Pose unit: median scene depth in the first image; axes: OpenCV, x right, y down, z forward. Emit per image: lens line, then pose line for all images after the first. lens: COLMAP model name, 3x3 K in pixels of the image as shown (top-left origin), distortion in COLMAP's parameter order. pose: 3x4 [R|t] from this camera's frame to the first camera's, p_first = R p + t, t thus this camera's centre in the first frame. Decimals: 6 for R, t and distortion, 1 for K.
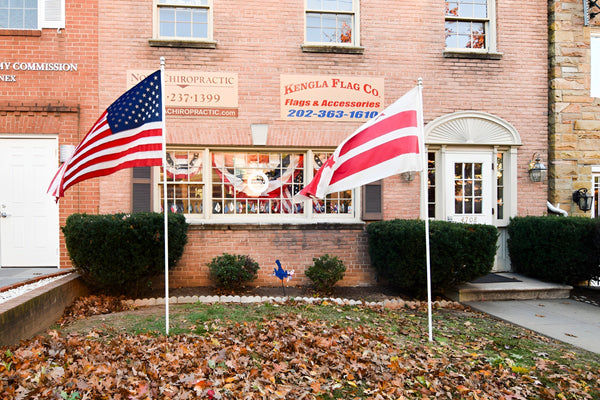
lens RADIAL K [[232.4, 0, 300.2], [0, 232.4, 209.9], [0, 0, 1]] dist [-0.006854, -0.000446]
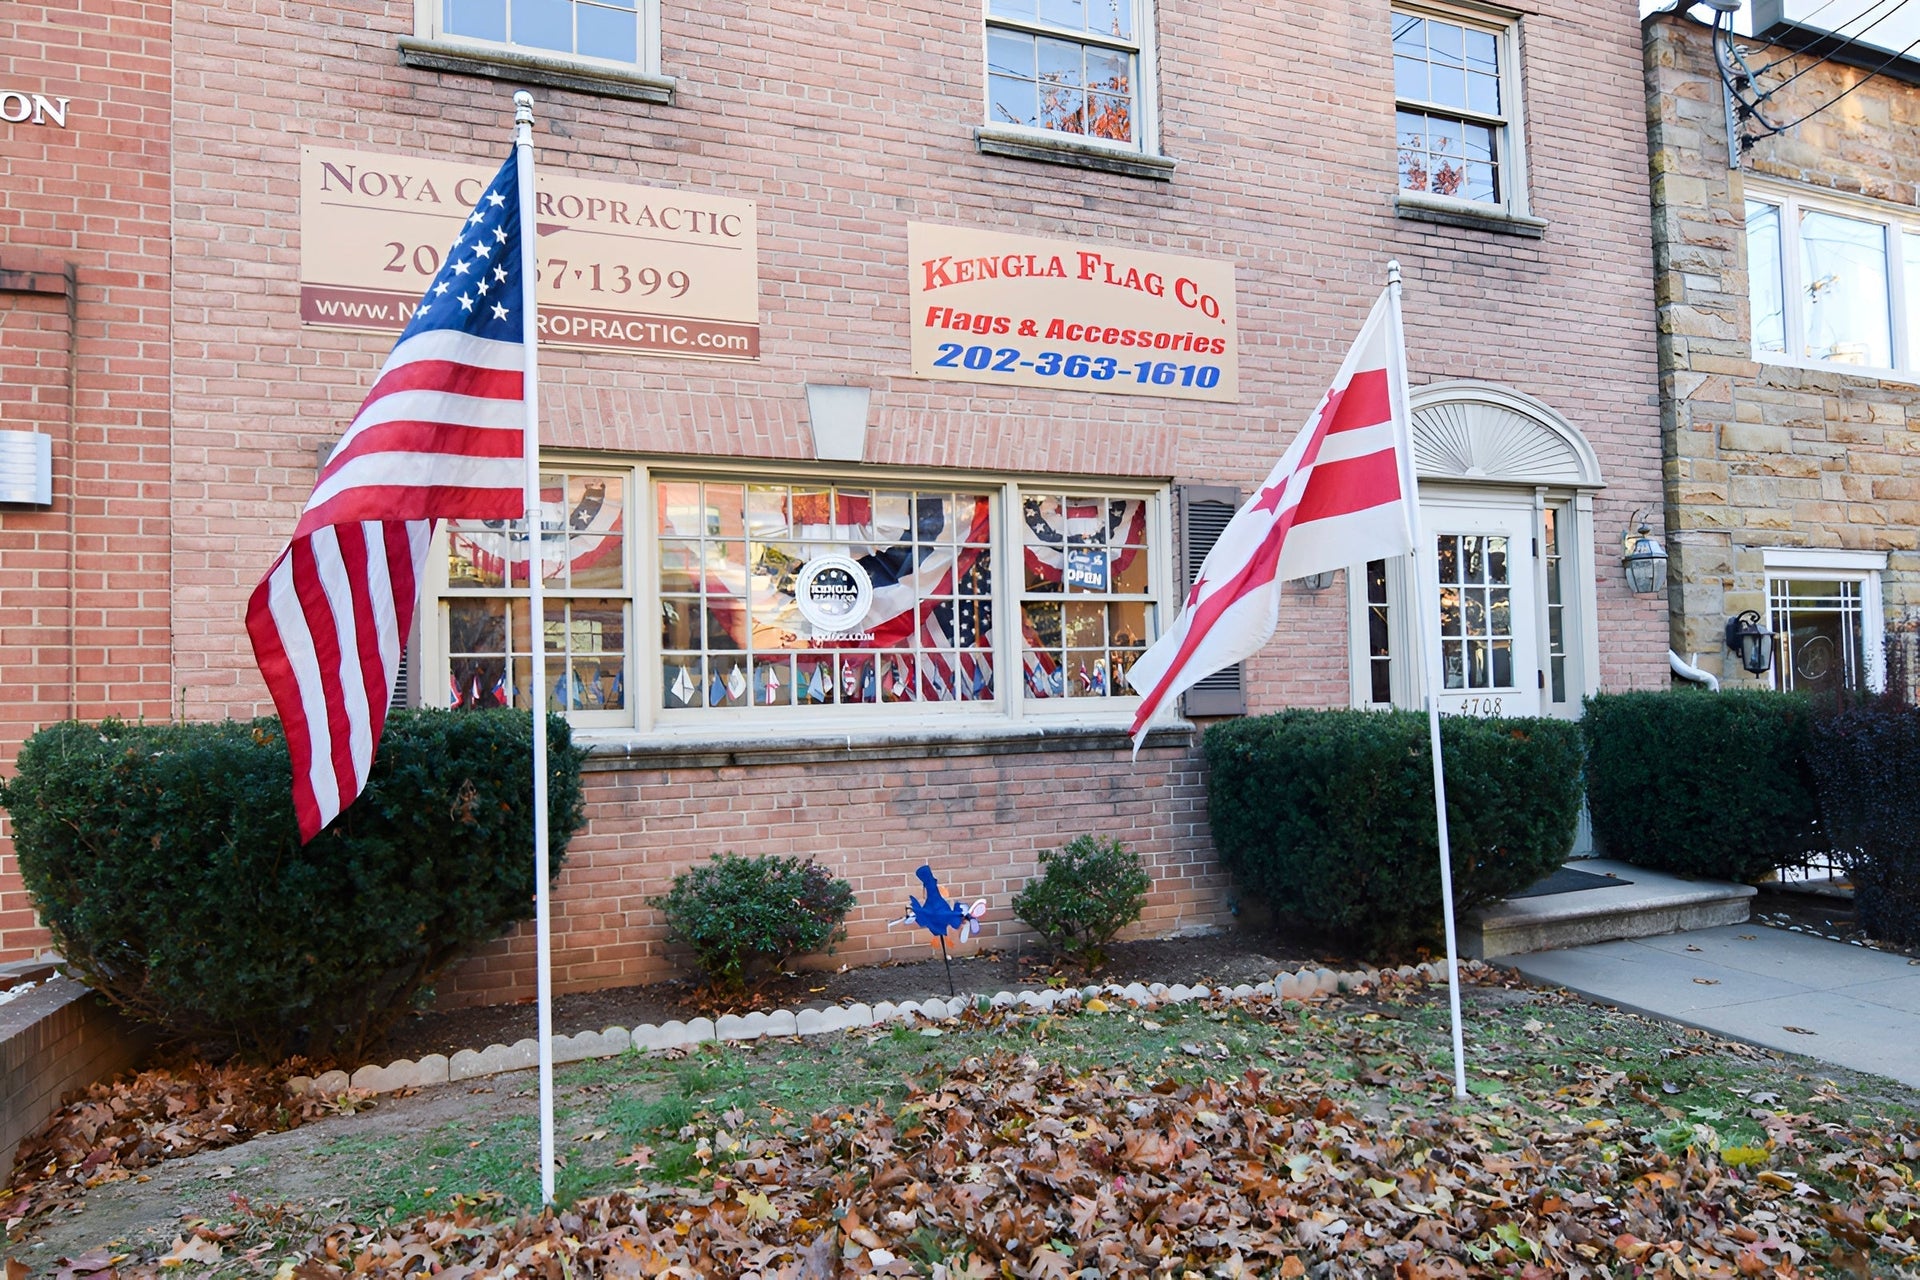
lens RADIAL K [[743.8, 0, 960.6], [0, 743.8, 671.7], [0, 0, 1]] dist [-0.006854, -0.000446]
pose [[0.982578, -0.017313, 0.185044, -0.202535], [0.022317, 0.999438, -0.024997, 0.002740], [-0.184507, 0.028691, 0.982412, 0.095311]]
